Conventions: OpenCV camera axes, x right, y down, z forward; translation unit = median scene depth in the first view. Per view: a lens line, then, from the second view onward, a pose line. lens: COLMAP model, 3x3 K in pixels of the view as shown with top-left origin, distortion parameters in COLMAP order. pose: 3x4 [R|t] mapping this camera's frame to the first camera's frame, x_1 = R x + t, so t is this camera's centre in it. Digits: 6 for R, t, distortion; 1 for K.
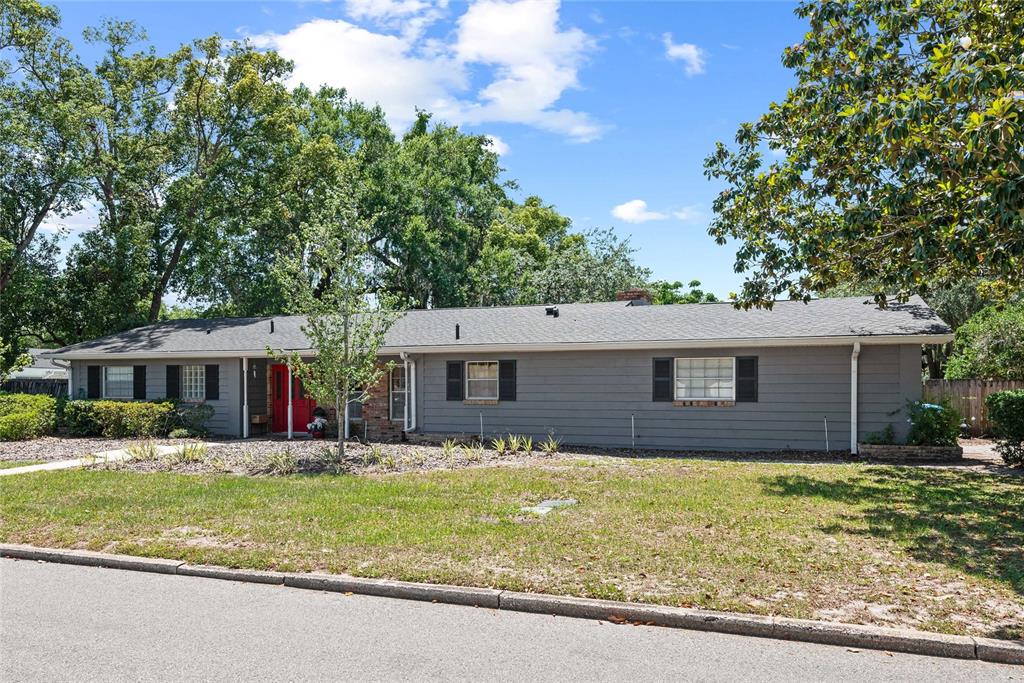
lens RADIAL K [[663.5, 0, 511.2], [0, 663.5, 342.1], [0, 0, 1]] dist [0.000680, 0.002492]
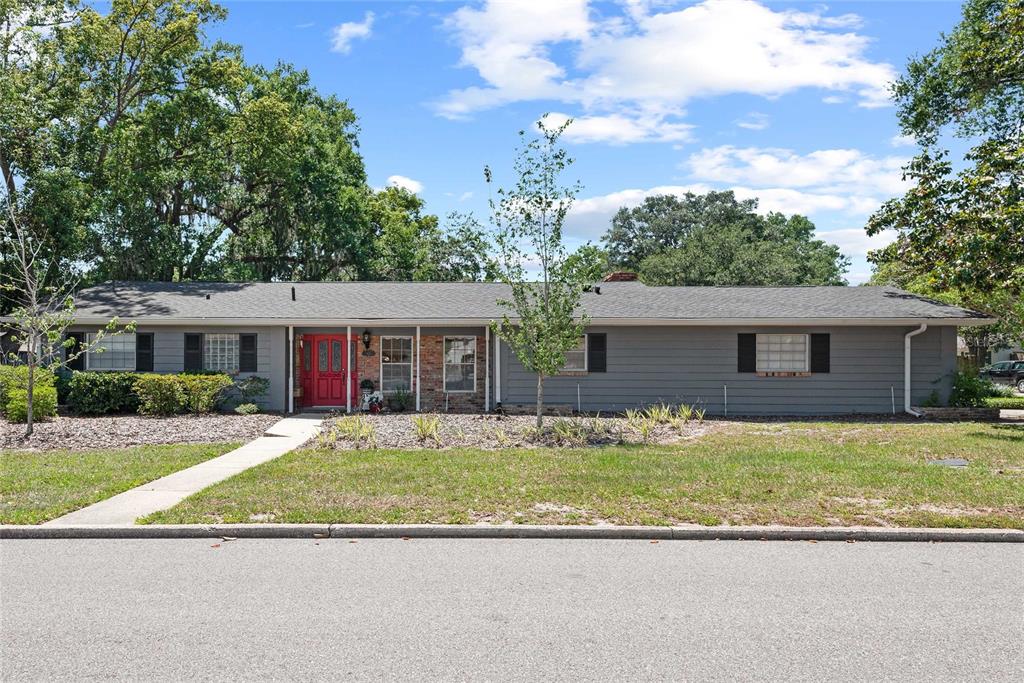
lens RADIAL K [[613.6, 0, 514.4], [0, 613.6, 340.0], [0, 0, 1]] dist [-0.008621, -0.000687]
pose [[0.959907, 0.012764, 0.280029, -0.437047], [-0.022864, 0.999199, 0.032829, 0.009520], [-0.279386, -0.037915, 0.959430, 0.120242]]
